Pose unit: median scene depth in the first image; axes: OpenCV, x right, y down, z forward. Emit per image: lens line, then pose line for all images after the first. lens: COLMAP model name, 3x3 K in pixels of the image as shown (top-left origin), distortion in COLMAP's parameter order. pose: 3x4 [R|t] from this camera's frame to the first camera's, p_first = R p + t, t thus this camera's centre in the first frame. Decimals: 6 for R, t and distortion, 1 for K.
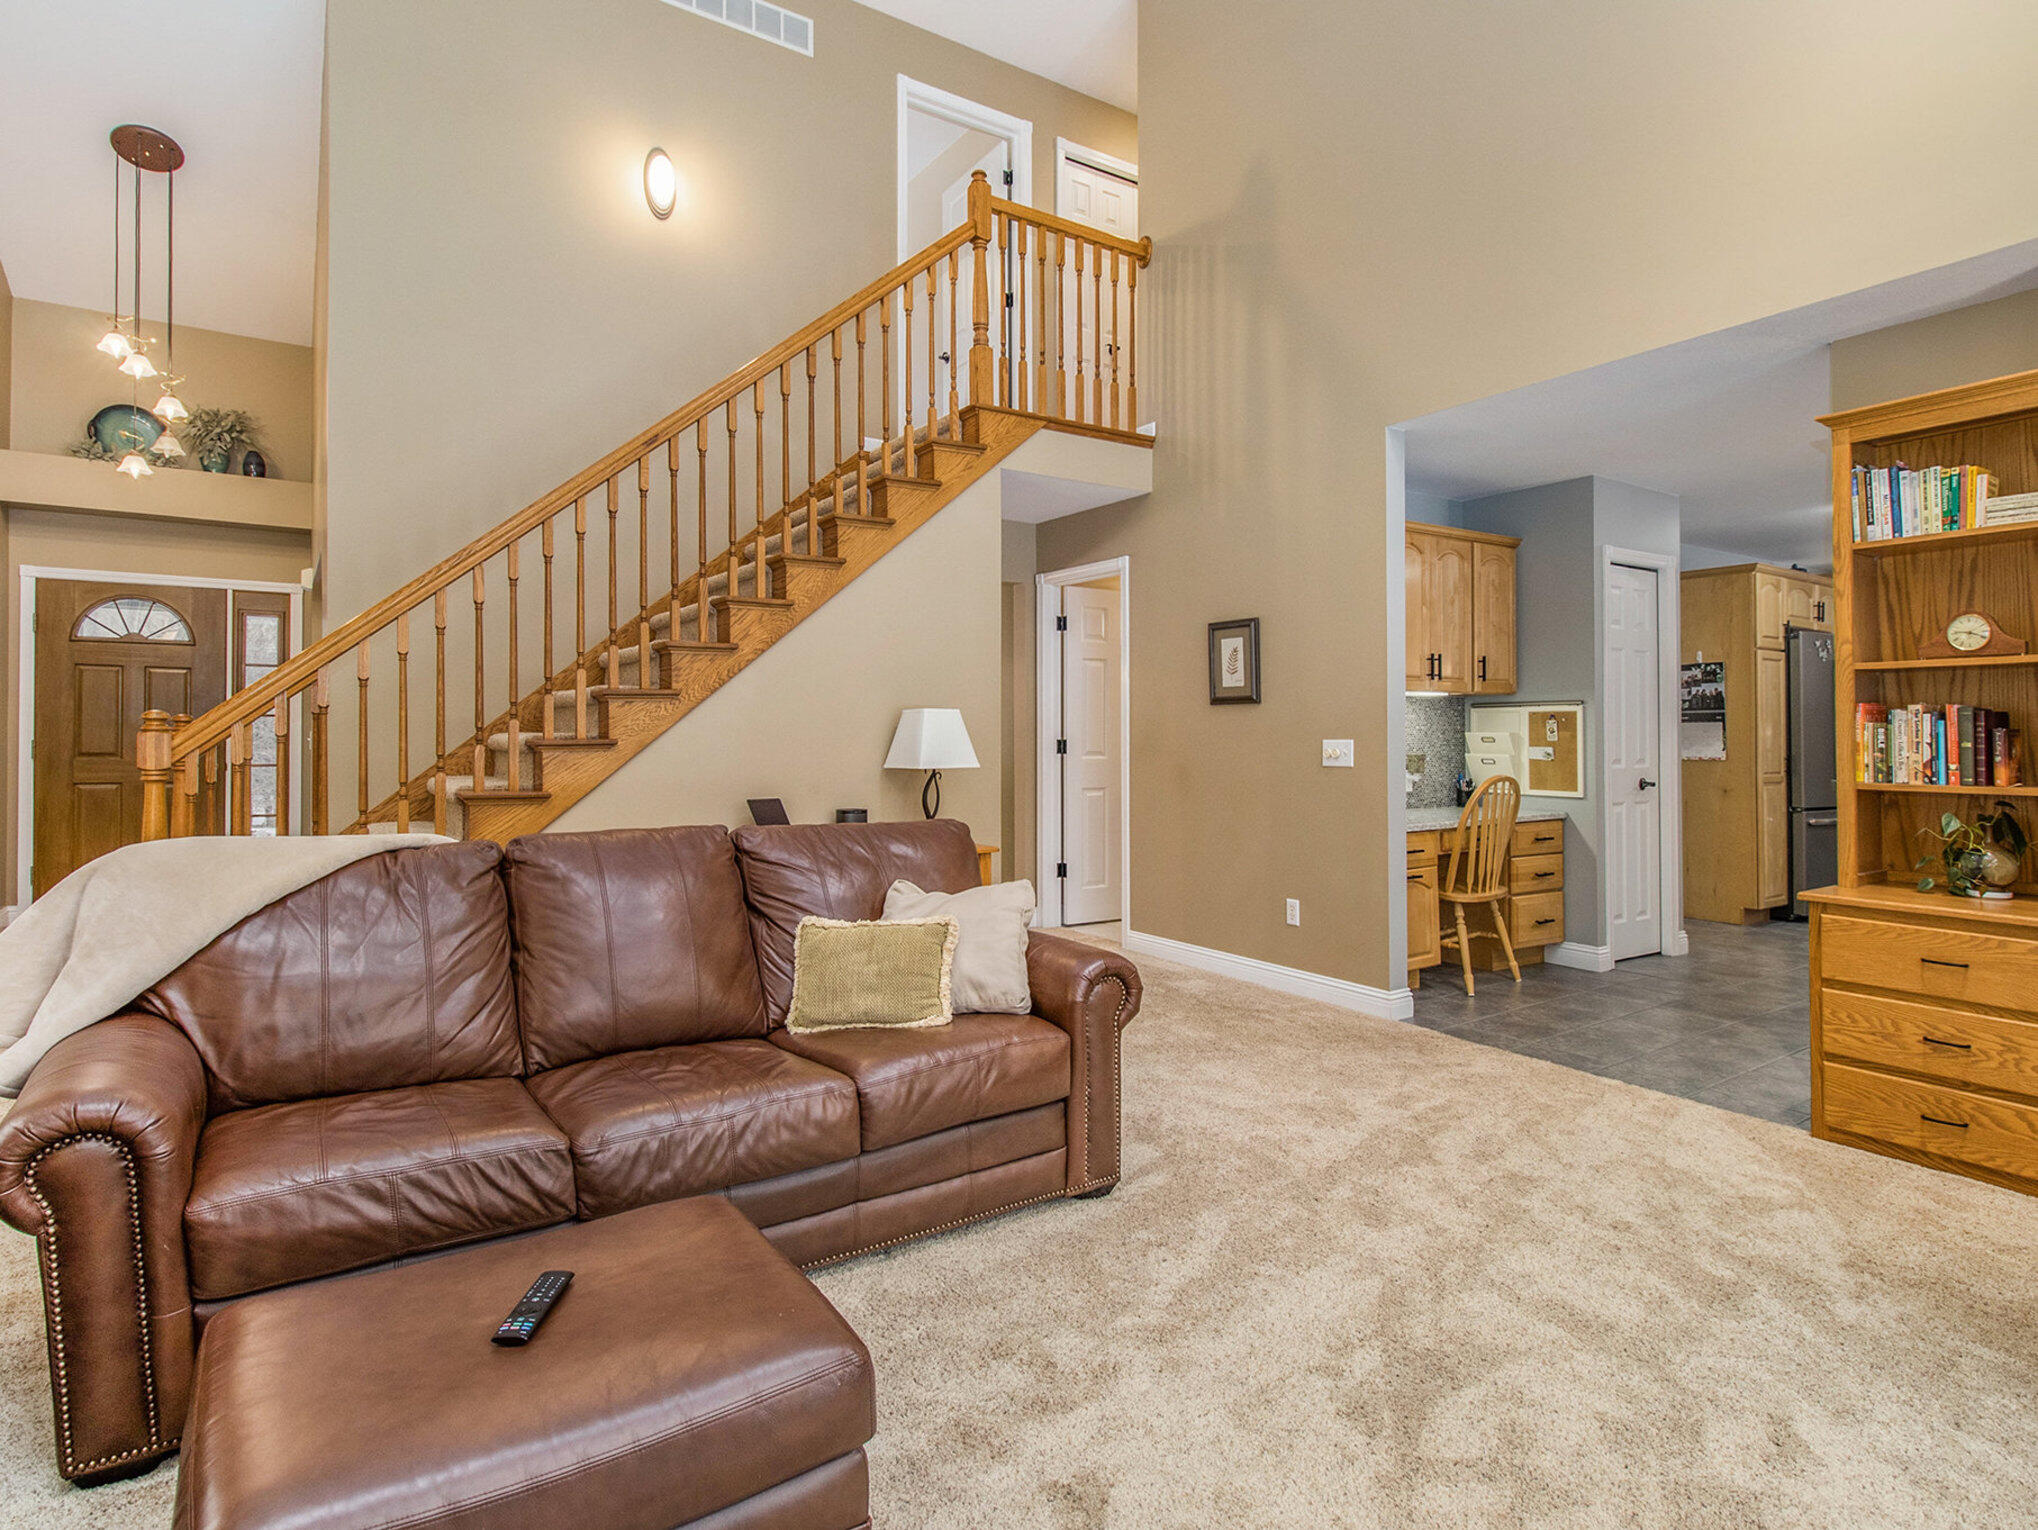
lens RADIAL K [[1098.7, 0, 1016.1], [0, 1098.7, 729.8], [0, 0, 1]] dist [0.018911, -0.002317]
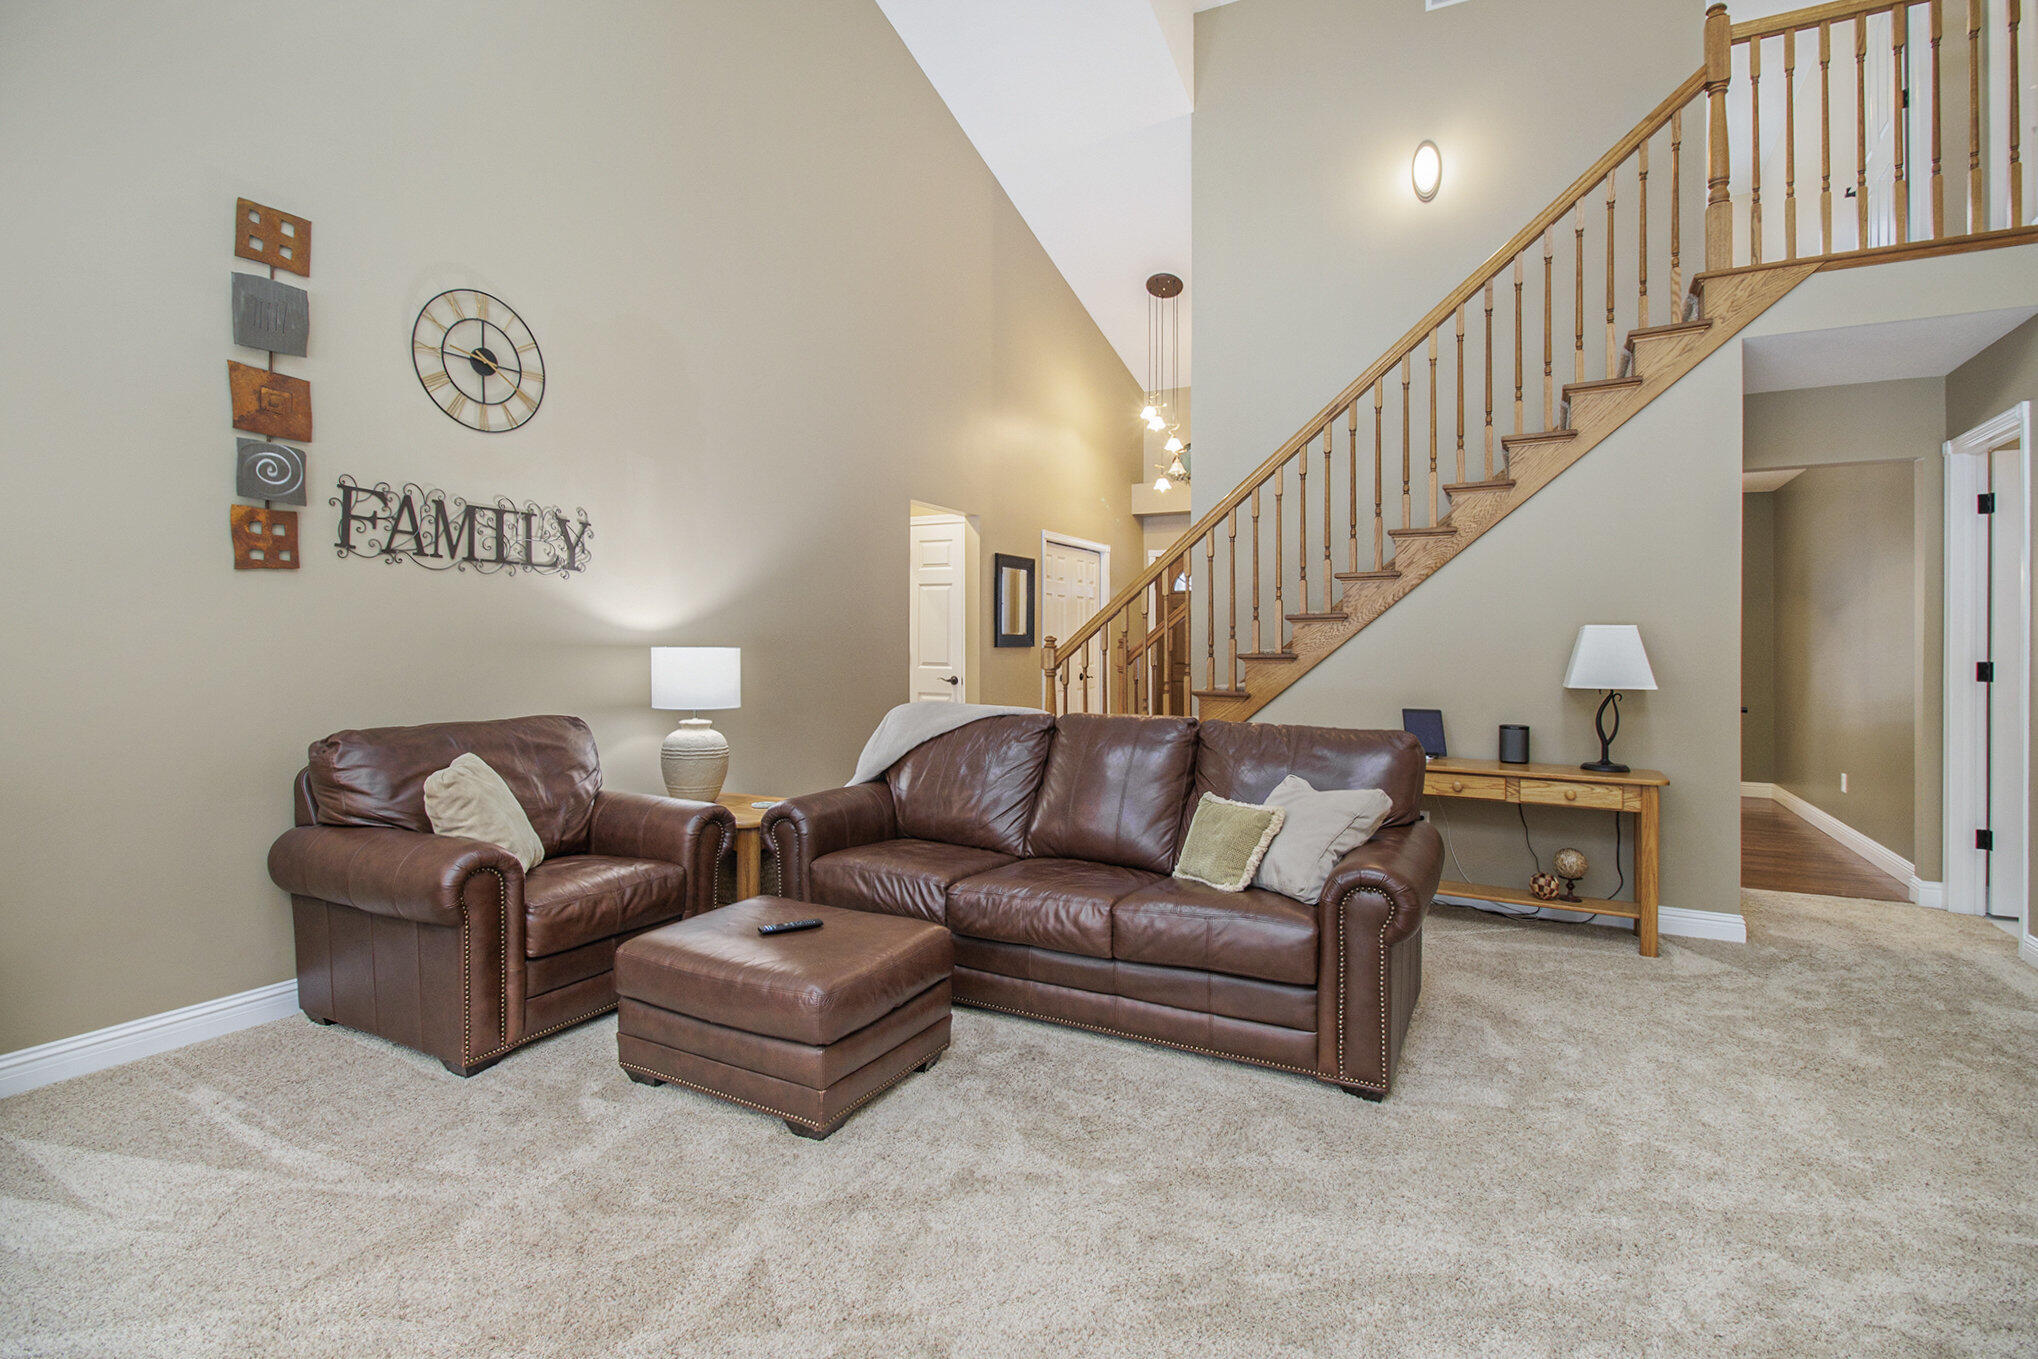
lens RADIAL K [[963.9, 0, 1013.8], [0, 963.9, 661.3], [0, 0, 1]] dist [0.002922, -0.003533]
pose [[0.470275, 0.014914, -0.882394, 0.648447], [-0.003583, 0.999881, 0.014991, 0.002140], [0.882513, -0.003889, 0.470273, 0.261781]]
